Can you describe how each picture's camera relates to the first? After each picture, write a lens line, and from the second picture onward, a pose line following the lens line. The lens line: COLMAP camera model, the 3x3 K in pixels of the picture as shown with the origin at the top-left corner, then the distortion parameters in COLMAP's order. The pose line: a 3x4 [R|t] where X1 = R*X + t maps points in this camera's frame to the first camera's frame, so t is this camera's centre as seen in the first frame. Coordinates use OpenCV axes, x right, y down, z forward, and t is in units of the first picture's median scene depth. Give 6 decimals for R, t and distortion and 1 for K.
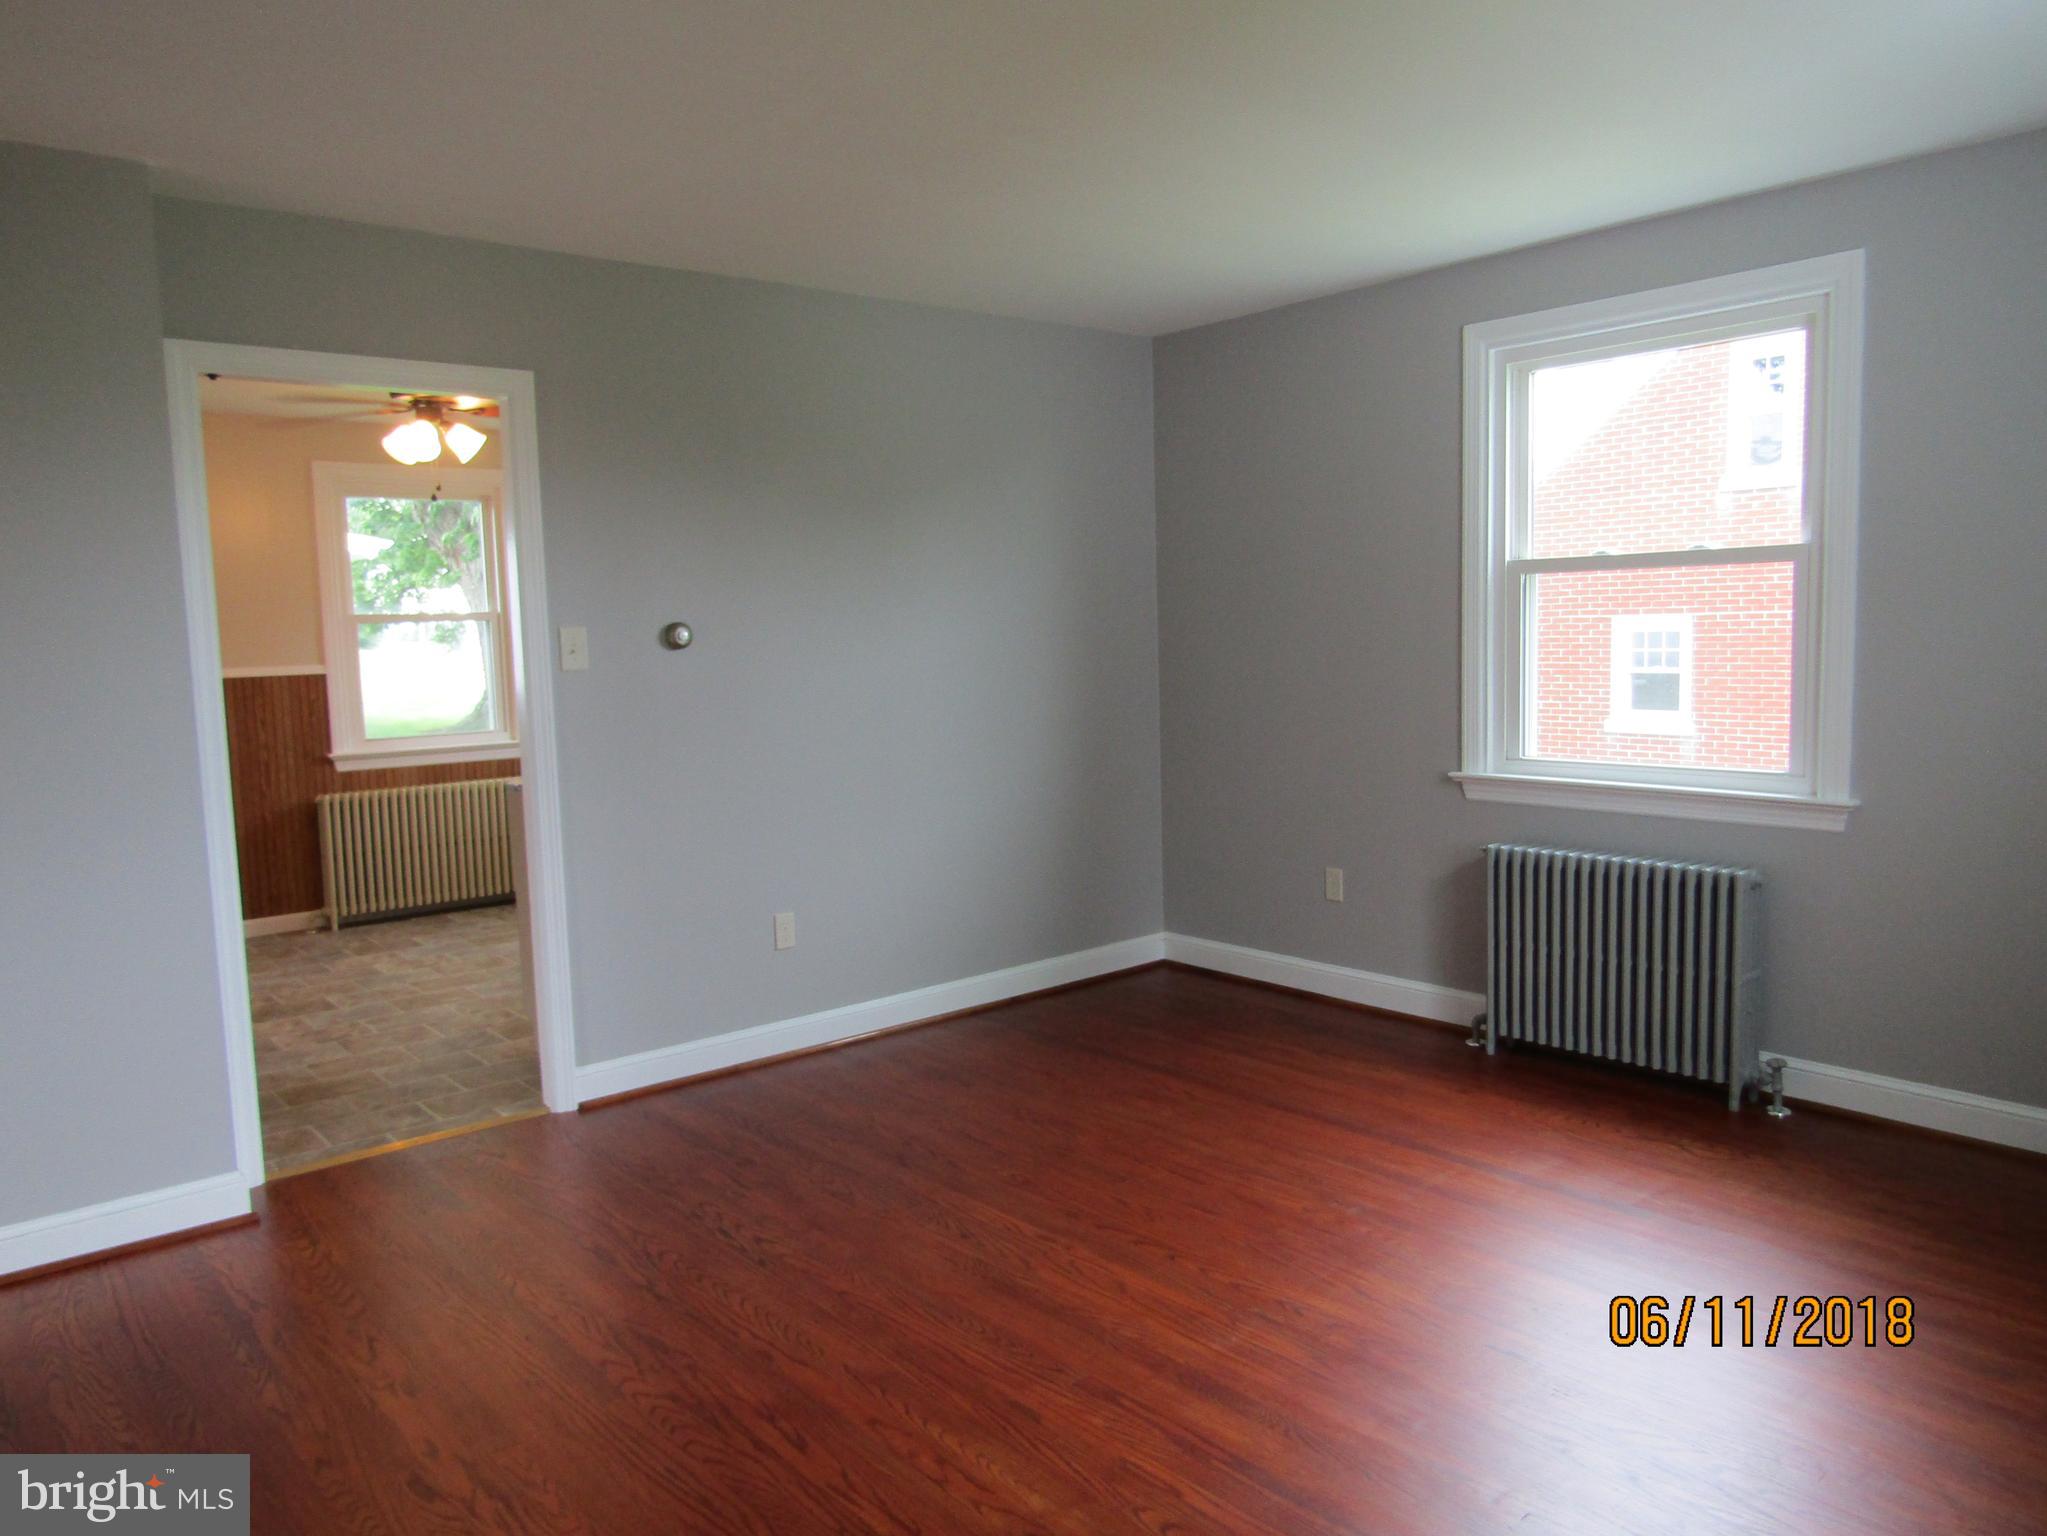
lens RADIAL K [[1451.6, 0, 1030.1], [0, 1451.6, 763.4], [0, 0, 1]] dist [-0.007765, -0.001051]
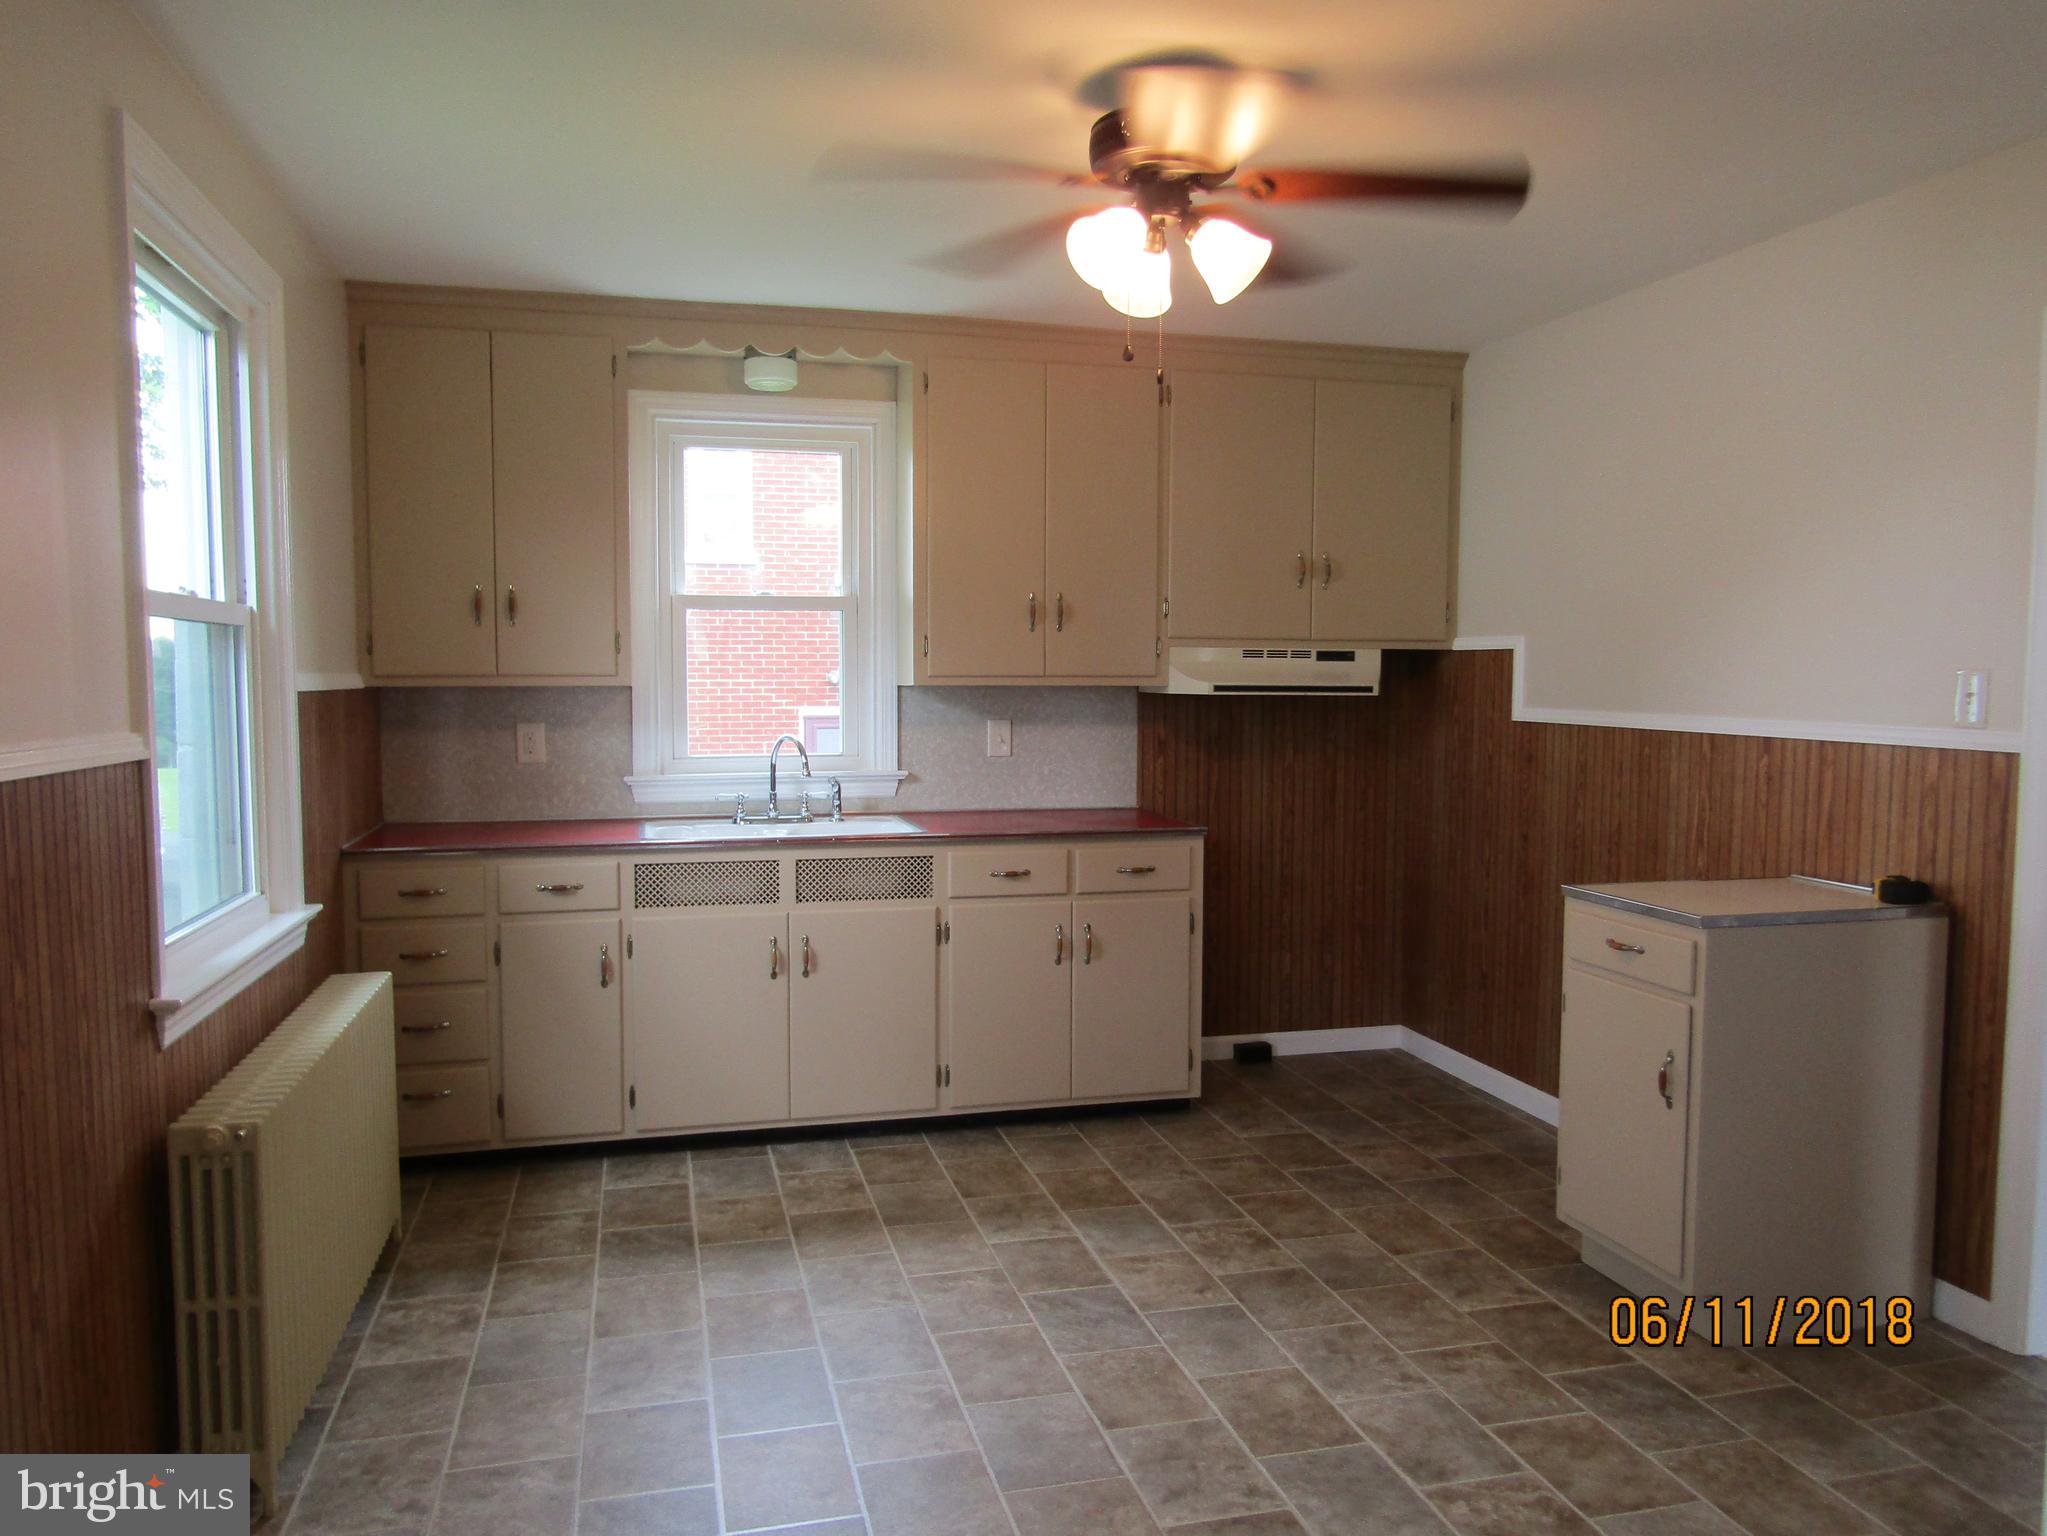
lens RADIAL K [[1451.6, 0, 1030.1], [0, 1451.6, 763.4], [0, 0, 1]] dist [-0.007765, -0.001051]
pose [[0.434456, -0.027598, 0.900270, -0.701033], [0.073787, 0.997261, -0.005037, -0.044465], [-0.897665, 0.068616, 0.435303, 0.680705]]
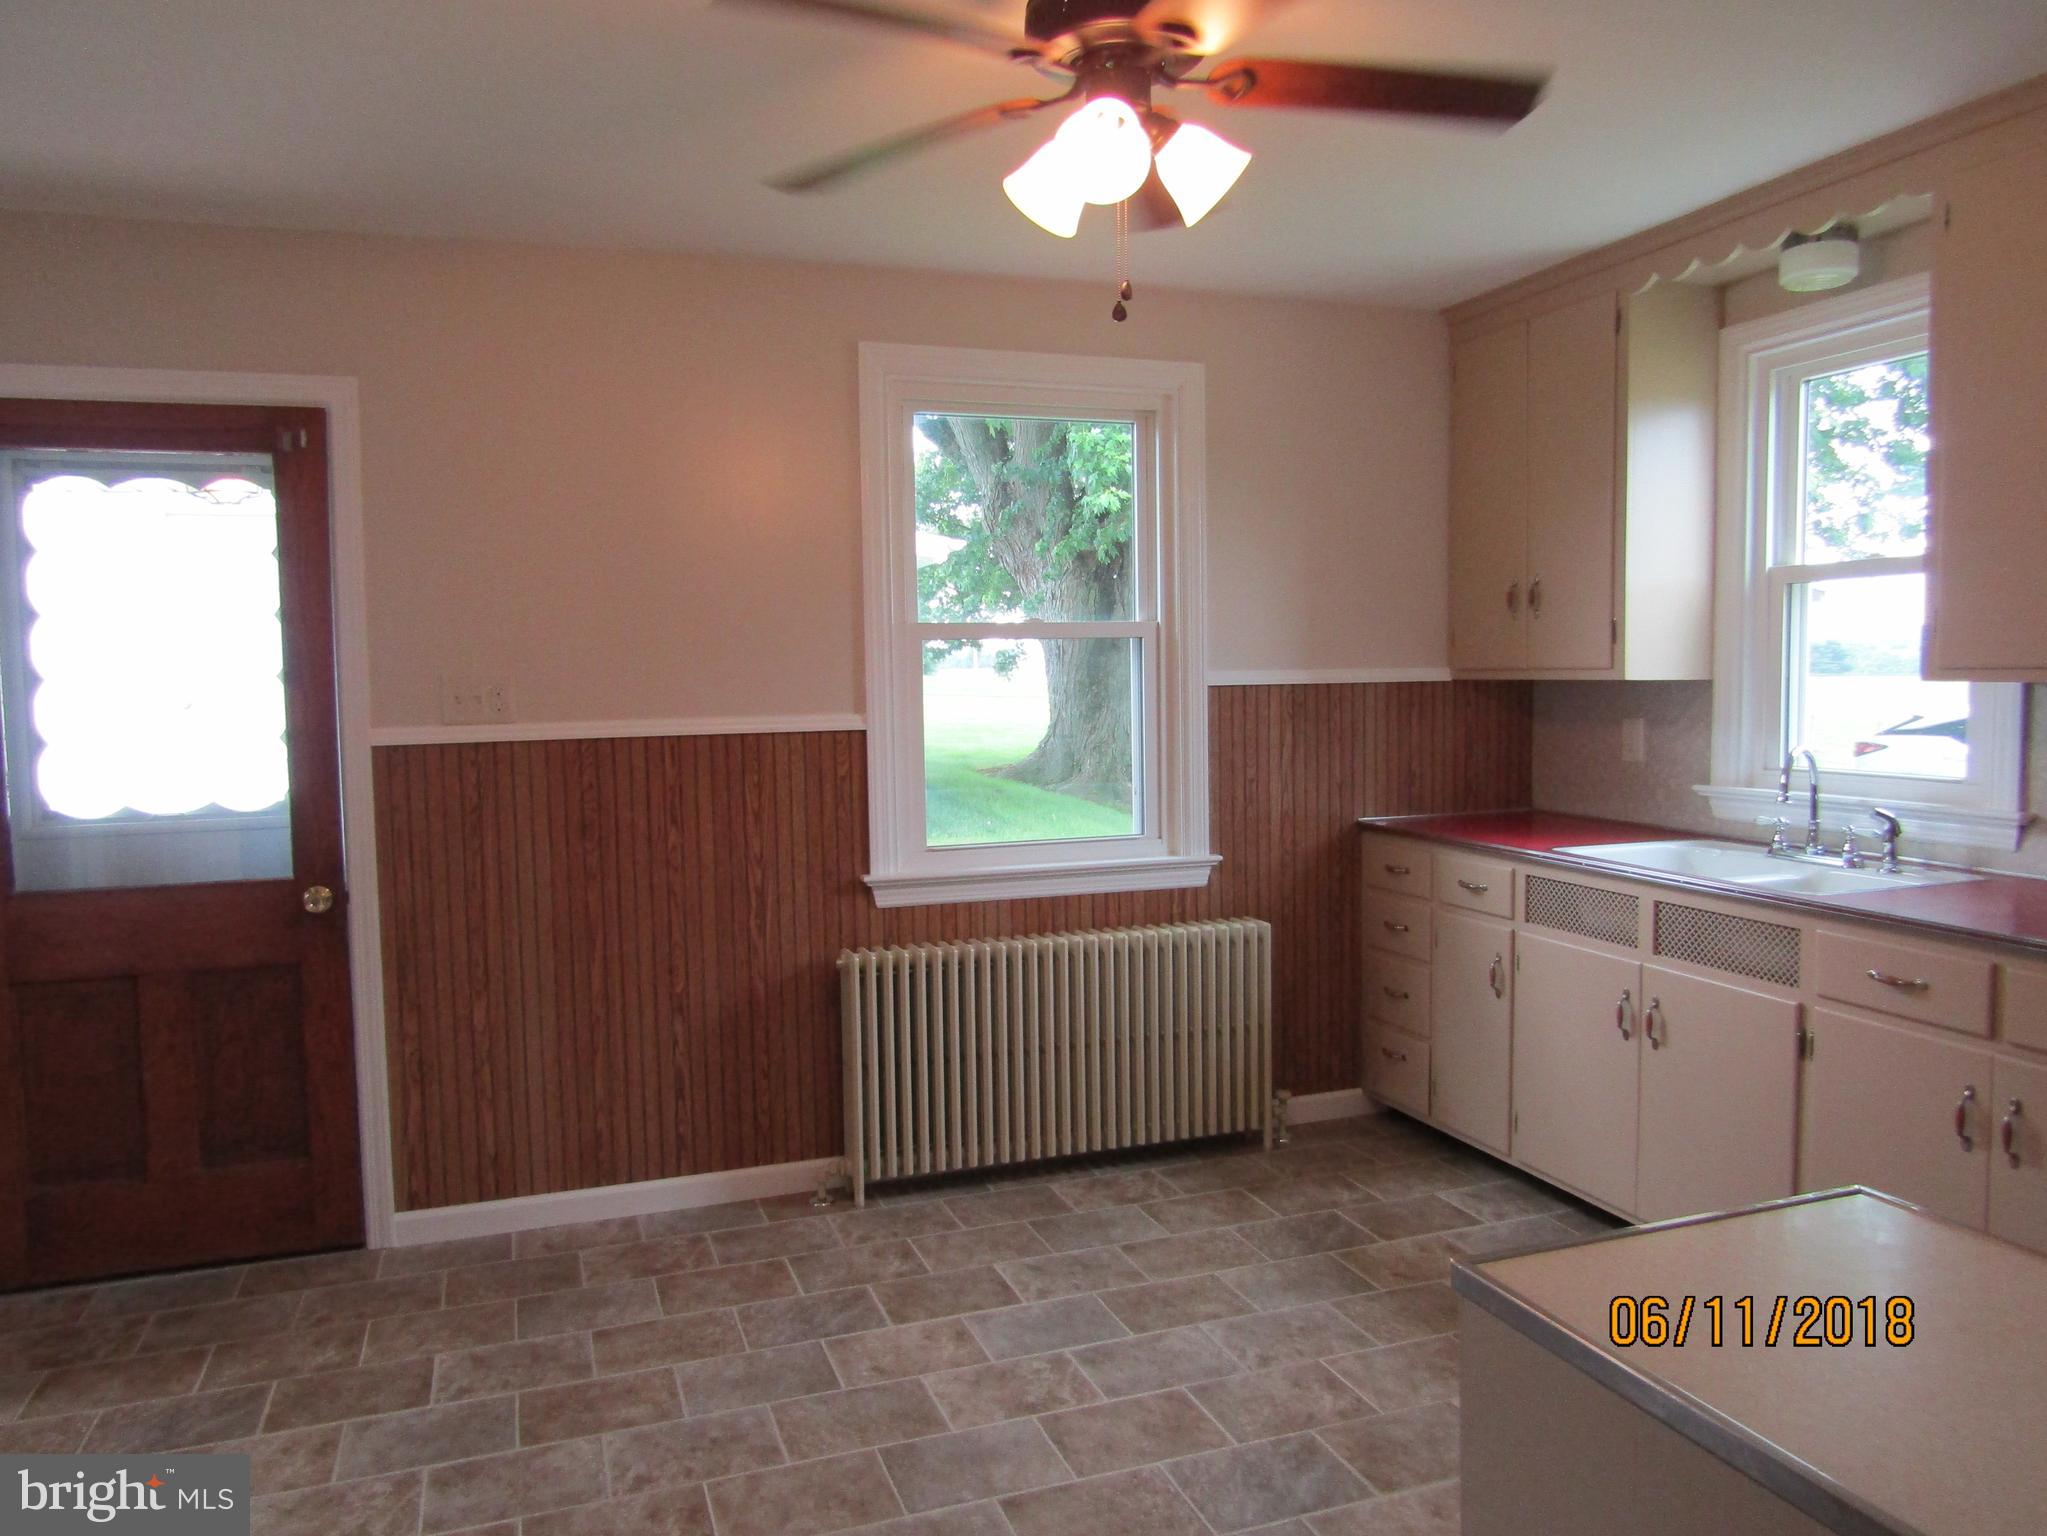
lens RADIAL K [[1451.6, 0, 1030.1], [0, 1451.6, 763.4], [0, 0, 1]] dist [-0.007765, -0.001051]
pose [[0.936467, 0.036740, -0.348826, -0.237701], [-0.043916, 0.998955, -0.012683, -0.044992], [0.347995, 0.027197, 0.937102, 0.511129]]
